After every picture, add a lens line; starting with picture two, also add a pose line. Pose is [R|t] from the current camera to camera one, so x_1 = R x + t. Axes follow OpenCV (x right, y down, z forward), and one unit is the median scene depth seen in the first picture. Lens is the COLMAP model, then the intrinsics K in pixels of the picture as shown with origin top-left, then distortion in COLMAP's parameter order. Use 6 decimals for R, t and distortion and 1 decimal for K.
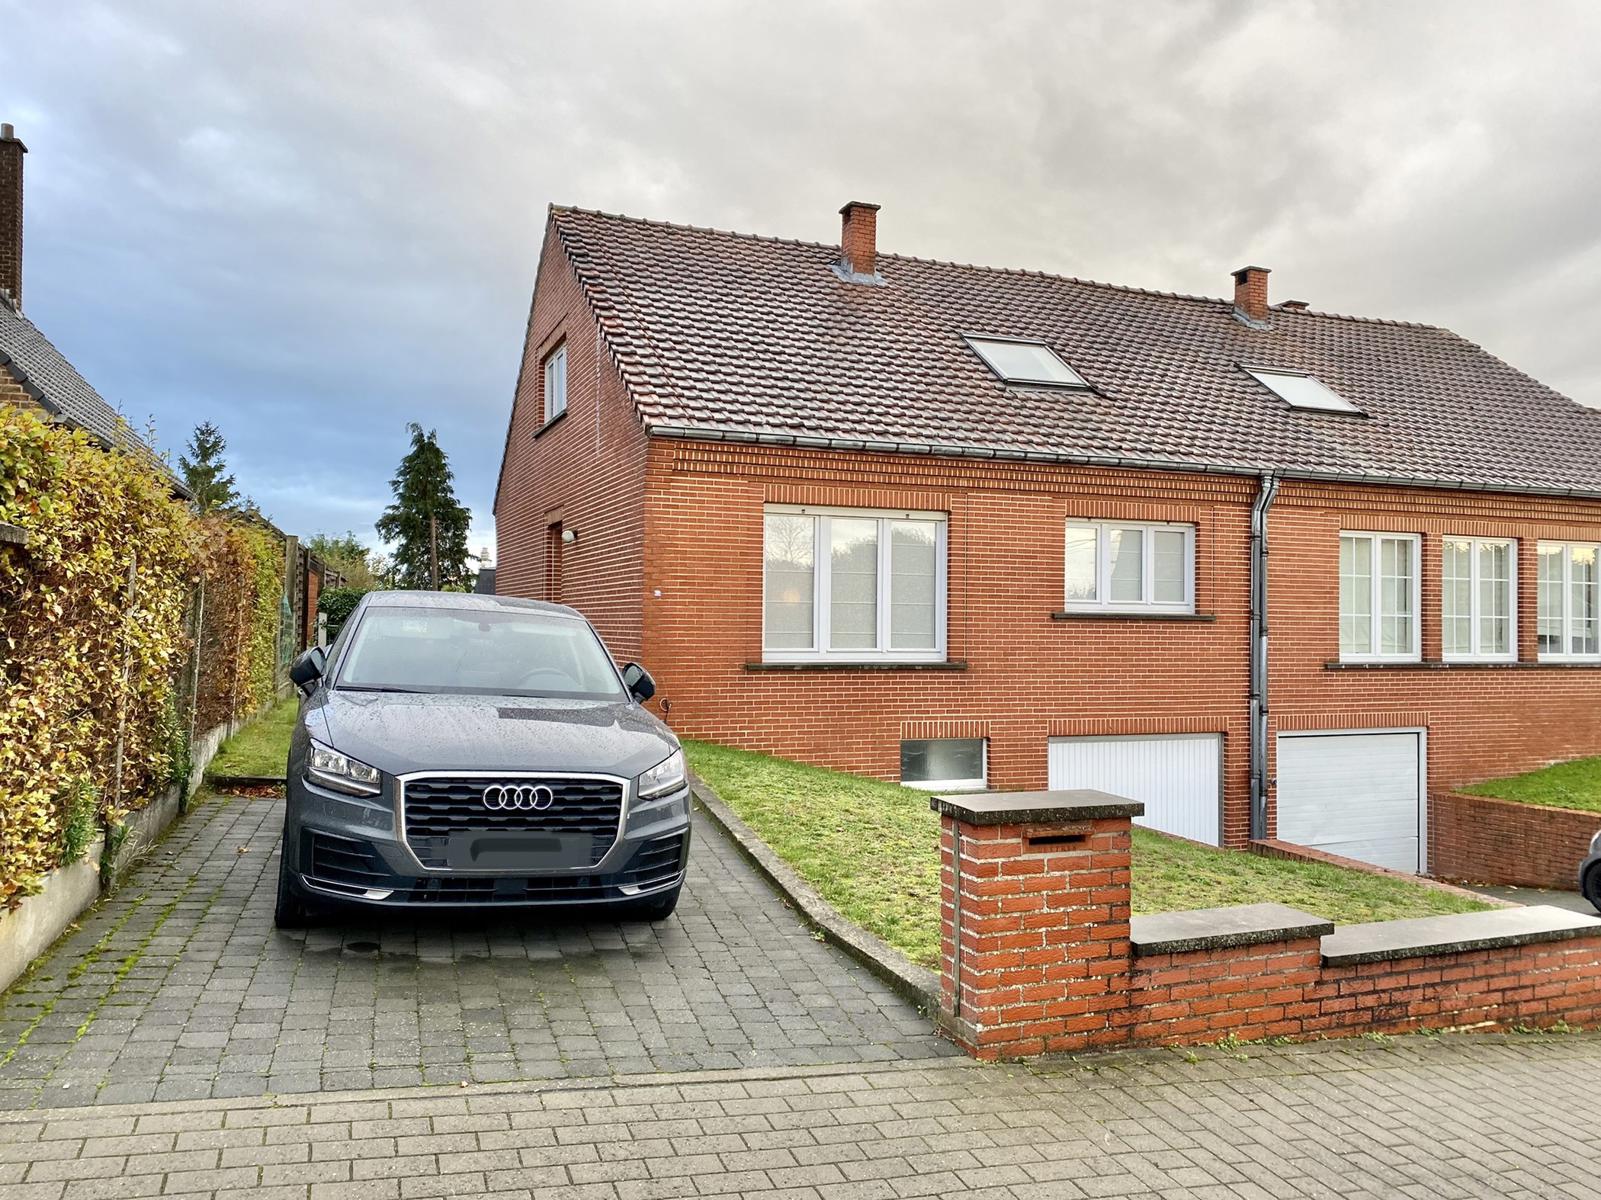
lens RADIAL K [[1218.5, 0, 800.7], [0, 1218.5, 598.5], [0, 0, 1]] dist [0.021978, -0.012141]
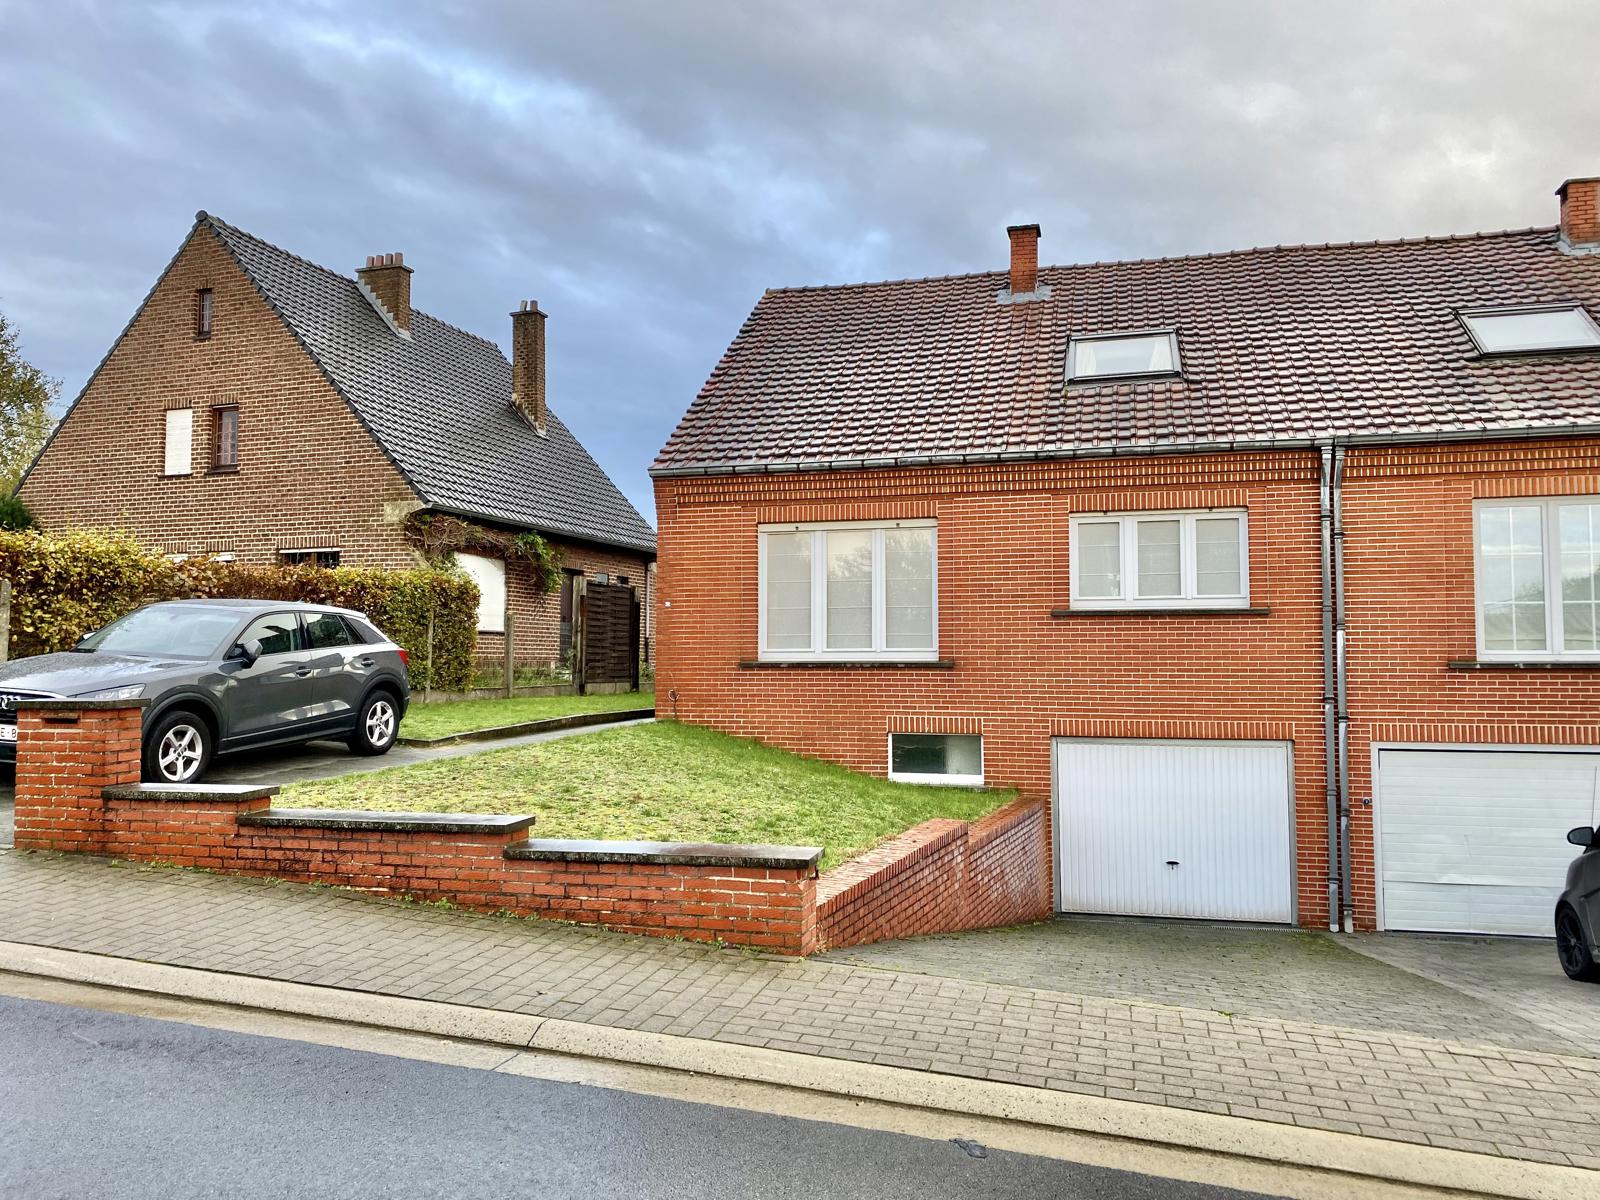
lens RADIAL K [[1217.8, 0, 800.3], [0, 1217.8, 600.3], [0, 0, 1]] dist [0.021978, -0.012141]
pose [[0.800704, -0.041748, -0.597603, 0.669087], [0.021611, 0.998932, -0.040830, 0.041430], [0.598670, 0.019778, 0.800752, 0.090520]]
